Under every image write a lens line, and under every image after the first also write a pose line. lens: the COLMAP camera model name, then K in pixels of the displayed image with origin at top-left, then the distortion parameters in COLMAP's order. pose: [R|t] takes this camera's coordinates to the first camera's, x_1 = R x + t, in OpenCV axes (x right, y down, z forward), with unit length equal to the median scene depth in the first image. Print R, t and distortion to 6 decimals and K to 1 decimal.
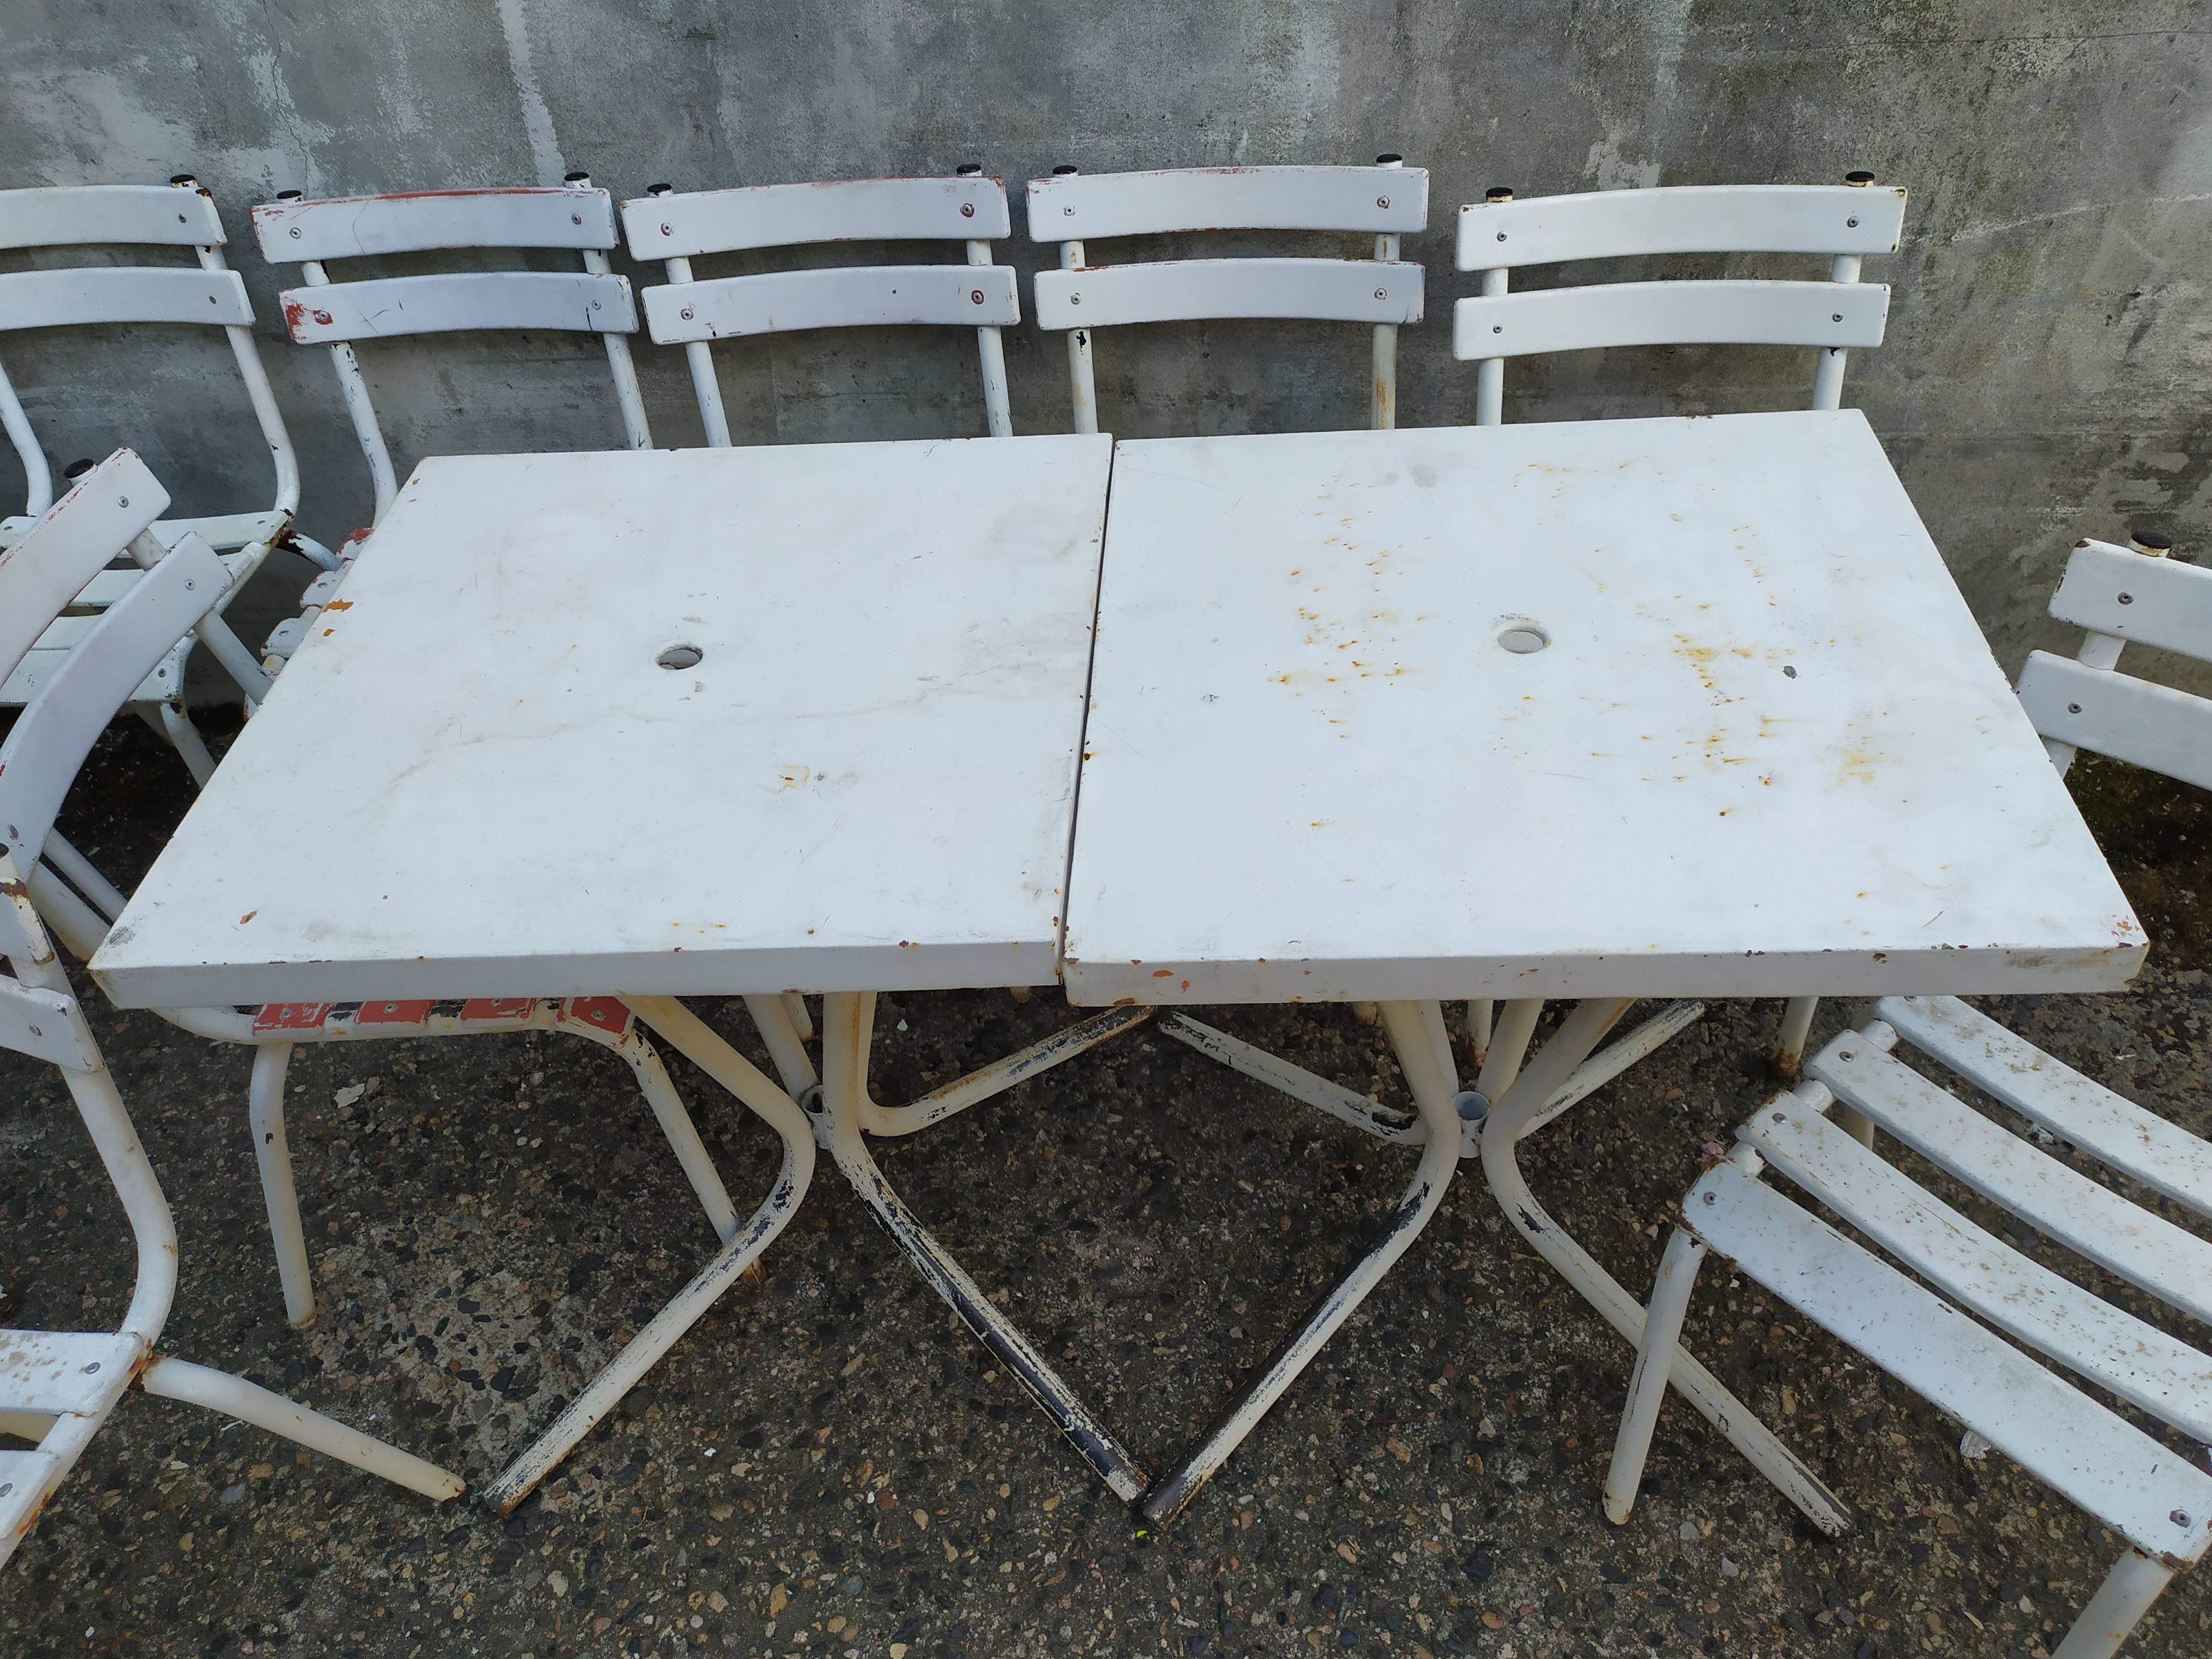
lens RADIAL K [[1669.4, 0, 1126.0], [0, 1669.4, 860.7], [0, 0, 1]] dist [0.052244, -0.052925]
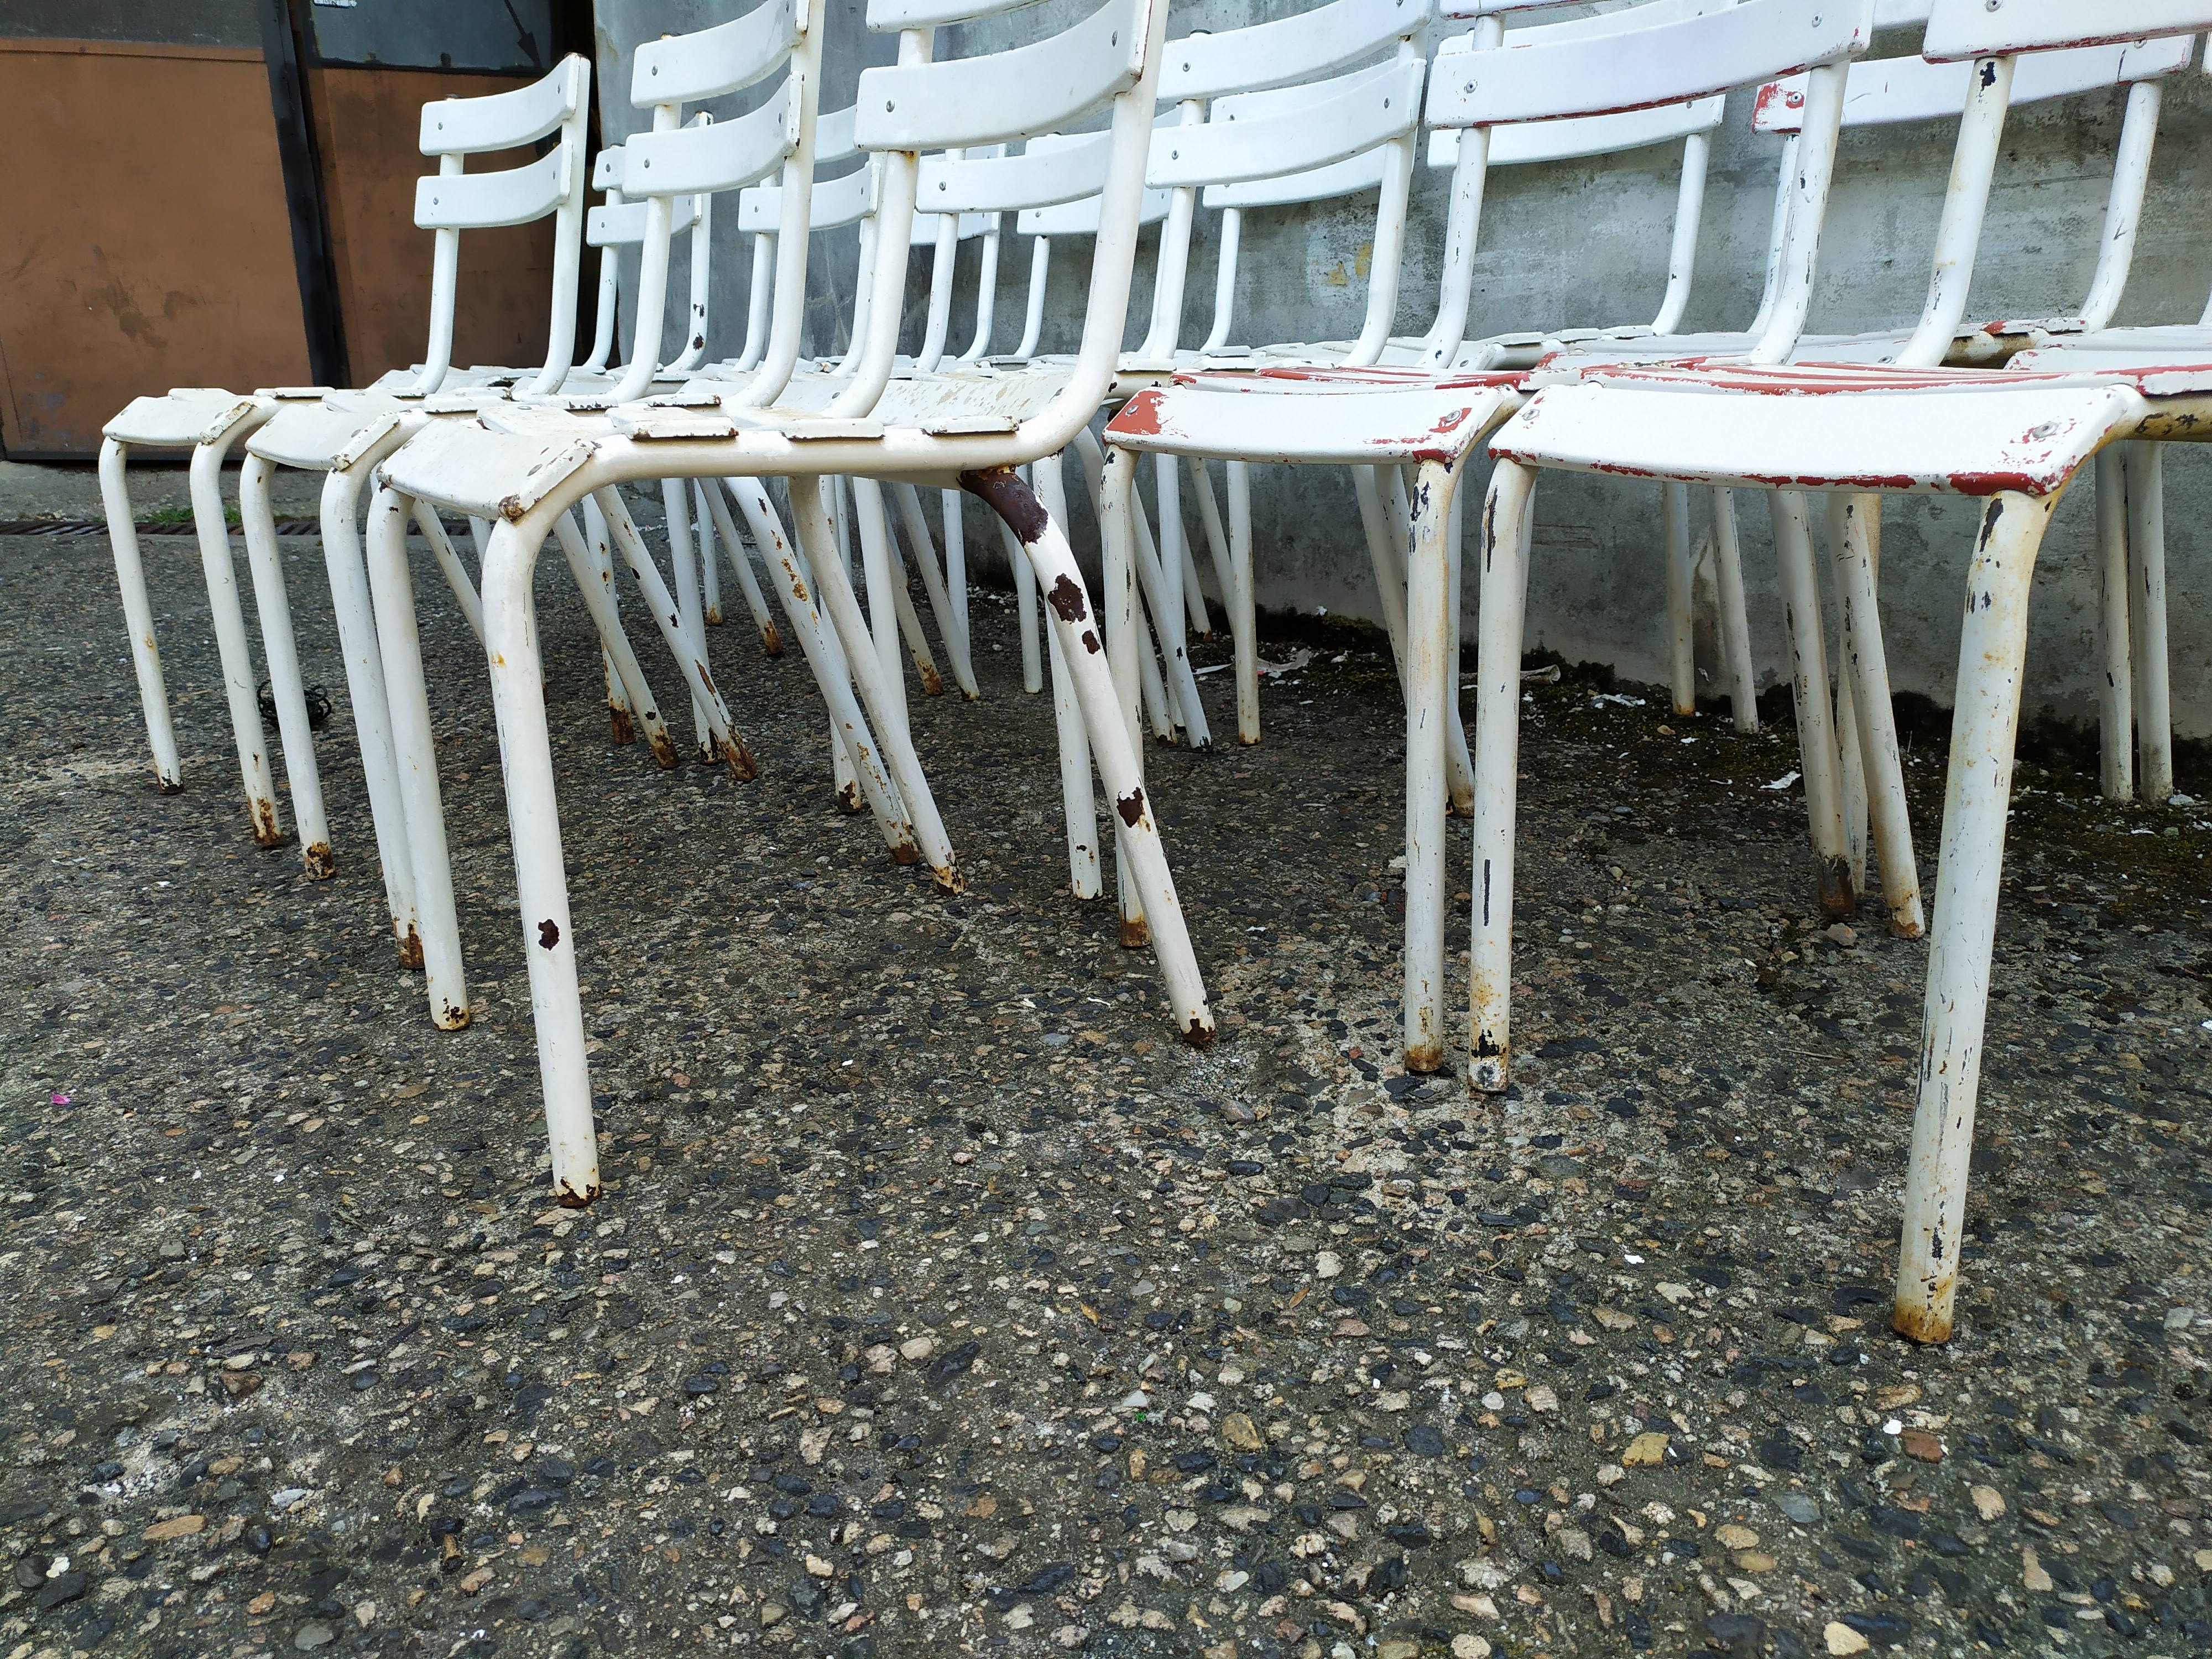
lens RADIAL K [[1669.4, 0, 1120.9], [0, 1669.4, 820.6], [0, 0, 1]] dist [0.052244, -0.052925]
pose [[0.685610, 0.245280, -0.685403, -0.010402], [-0.509473, 0.834190, -0.211102, 0.412024], [0.519977, 0.493928, 0.696892, 0.410482]]
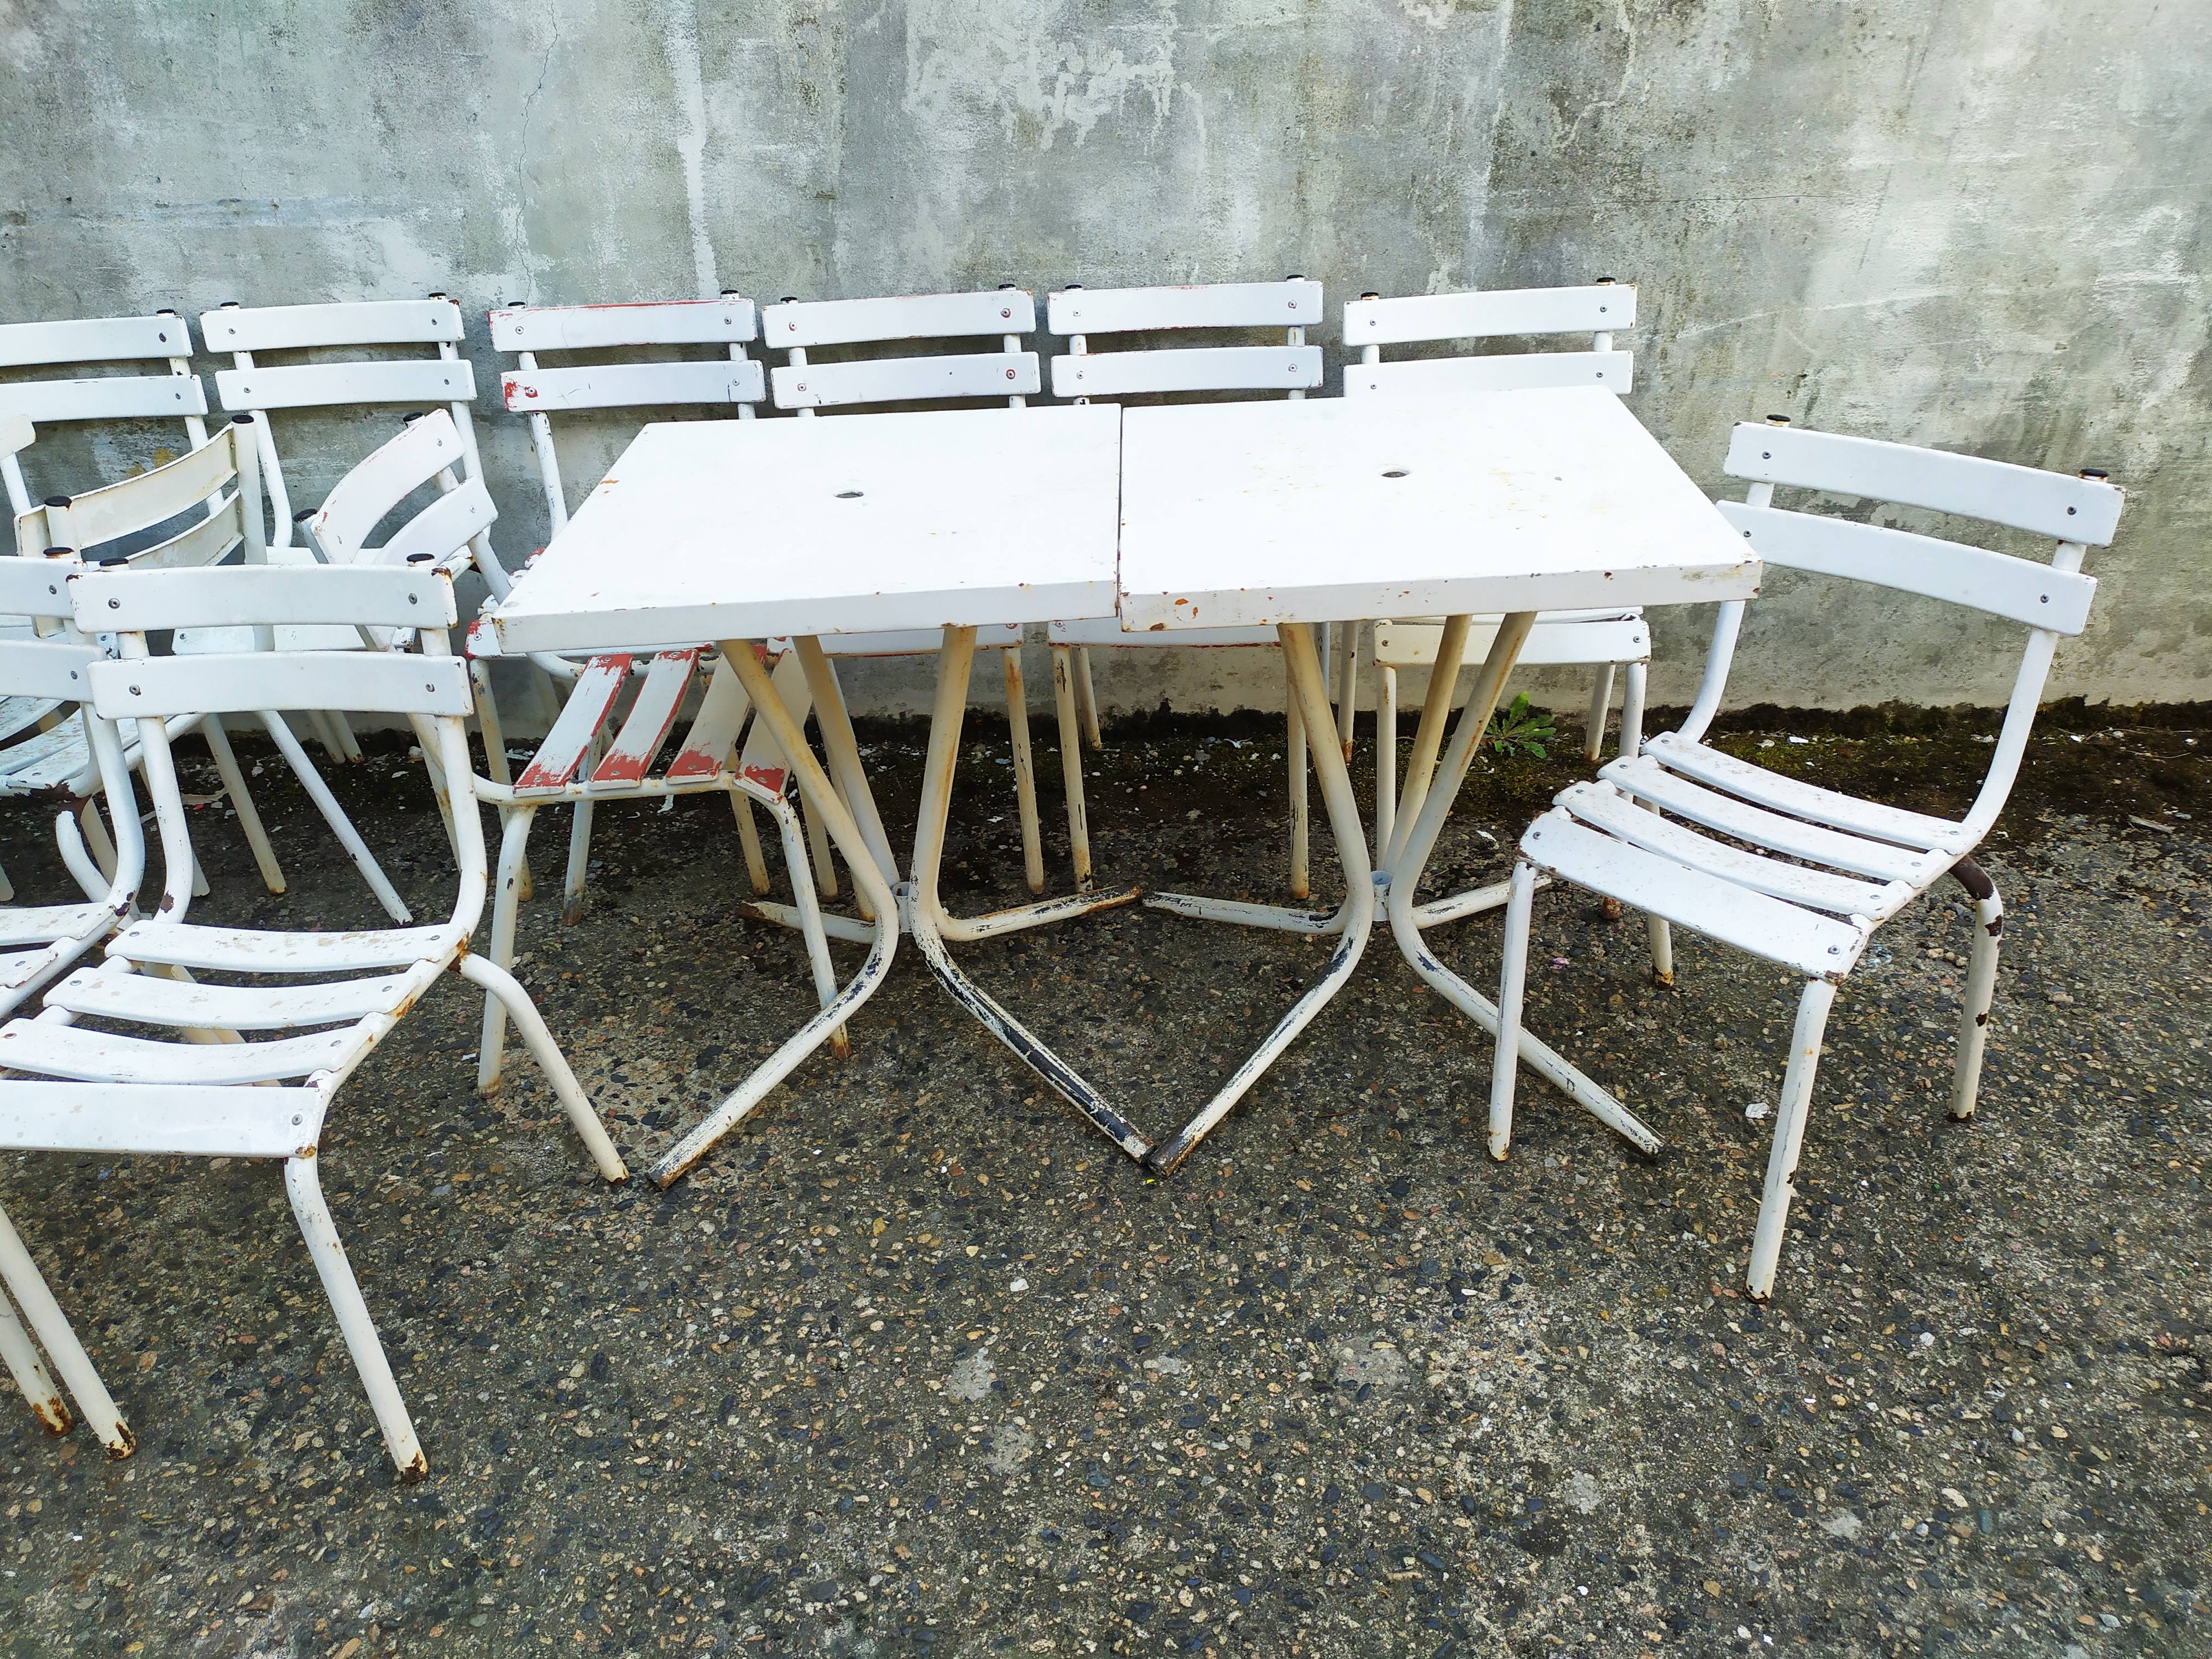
lens RADIAL K [[1669.4, 0, 1137.8], [0, 1669.4, 852.8], [0, 0, 1]] dist [0.052244, -0.052925]
pose [[0.998439, -0.005338, 0.055605, -0.065378], [0.017218, 0.976369, -0.215422, 0.385639], [-0.053141, 0.216043, 0.974937, -0.314682]]
